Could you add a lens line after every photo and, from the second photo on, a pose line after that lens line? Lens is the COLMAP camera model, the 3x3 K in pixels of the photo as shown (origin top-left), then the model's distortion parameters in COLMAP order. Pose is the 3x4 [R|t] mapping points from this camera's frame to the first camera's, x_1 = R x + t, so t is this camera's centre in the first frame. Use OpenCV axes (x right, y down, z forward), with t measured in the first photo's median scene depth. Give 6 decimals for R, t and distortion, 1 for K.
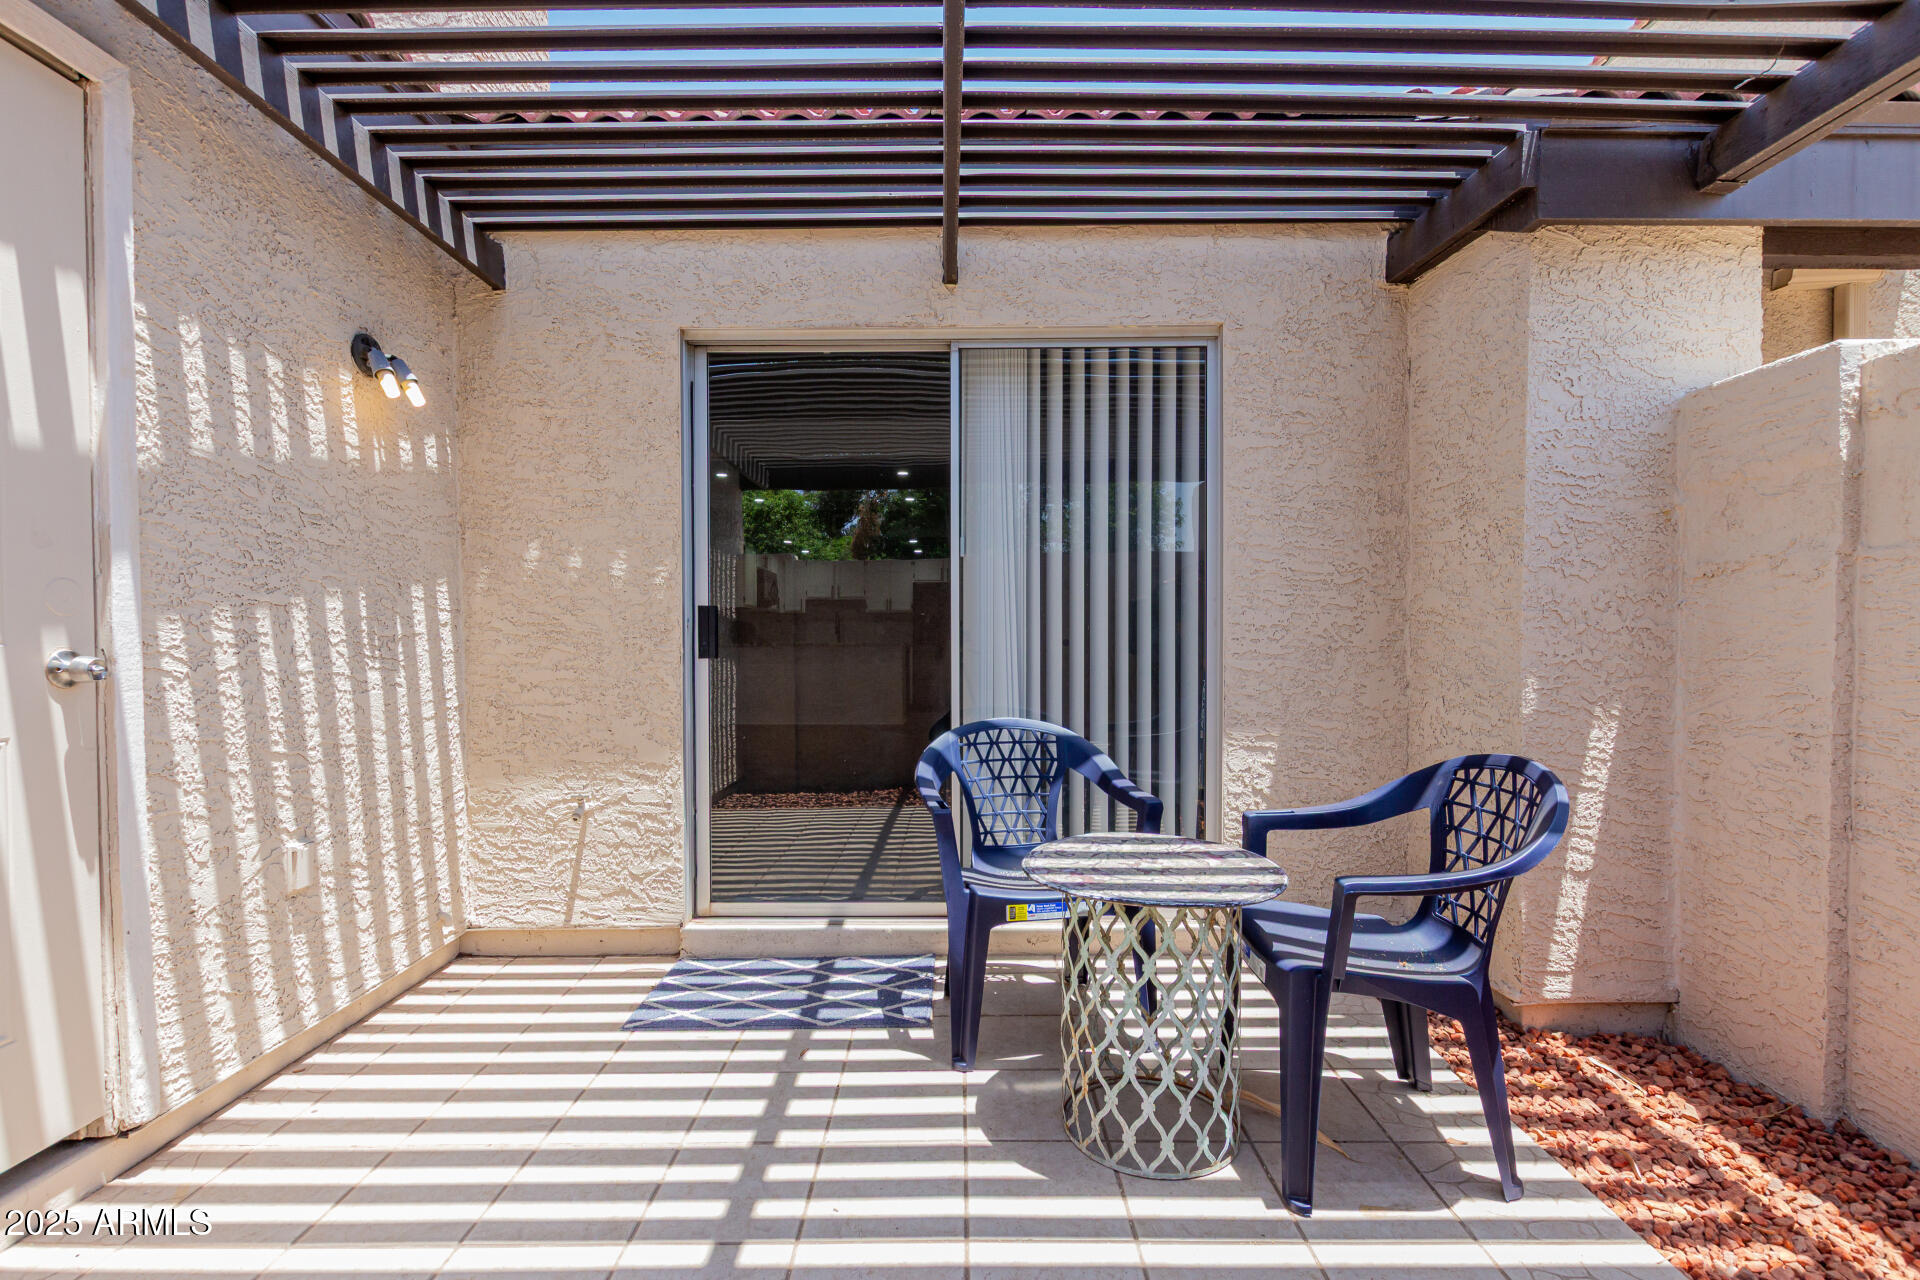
lens RADIAL K [[886.4, 0, 960.0], [0, 886.4, 640.0], [0, 0, 1]] dist [0.003028, -0.000129]
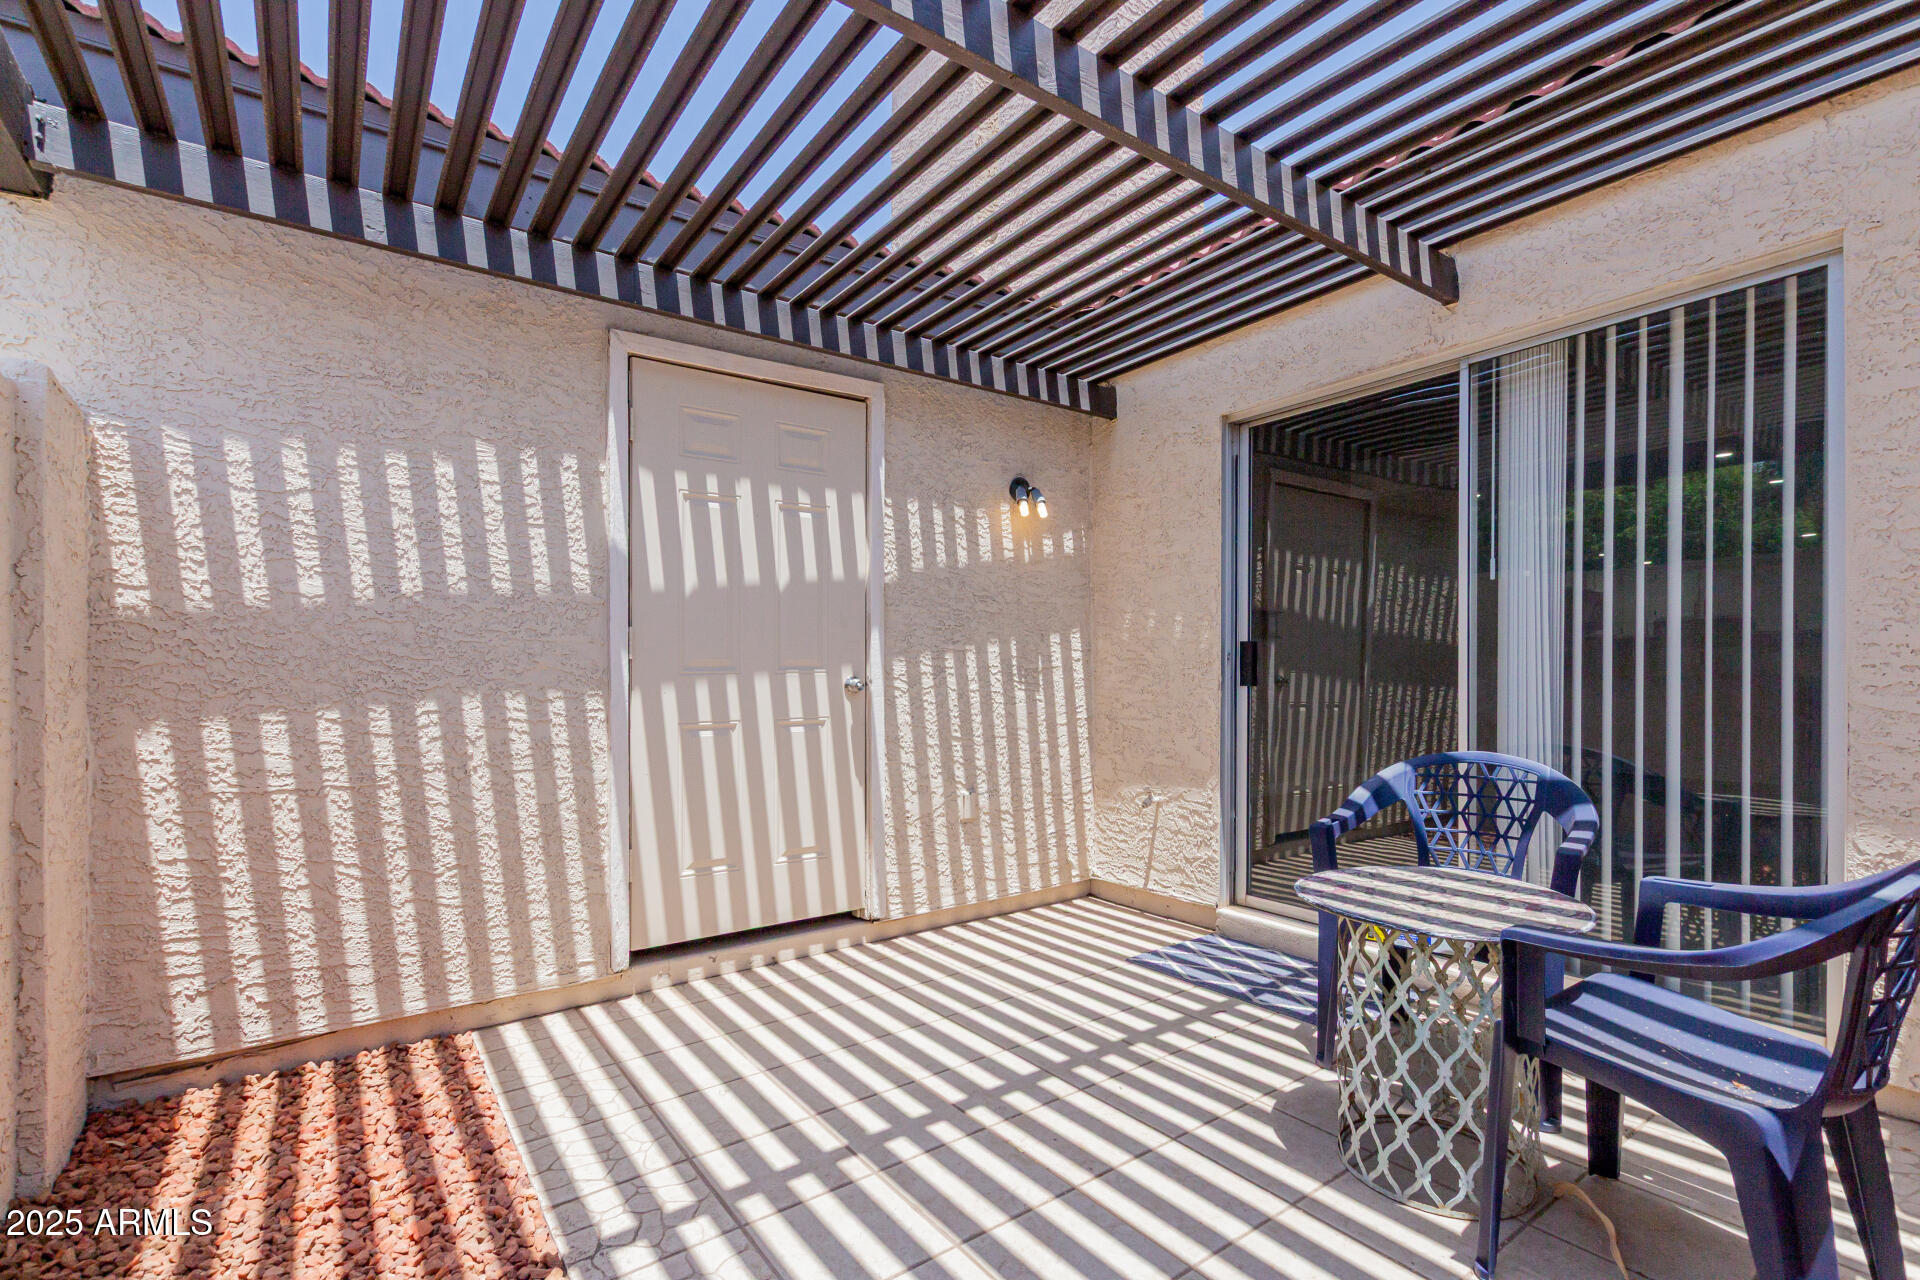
lens RADIAL K [[885.4, 0, 936.8], [0, 885.4, 627.5], [0, 0, 1]] dist [0.001727, -0.000088]
pose [[0.570311, -0.043698, -0.820265, 0.548990], [0.002156, 0.998660, -0.051703, 0.003926], [0.821426, 0.027718, 0.569642, -0.012393]]
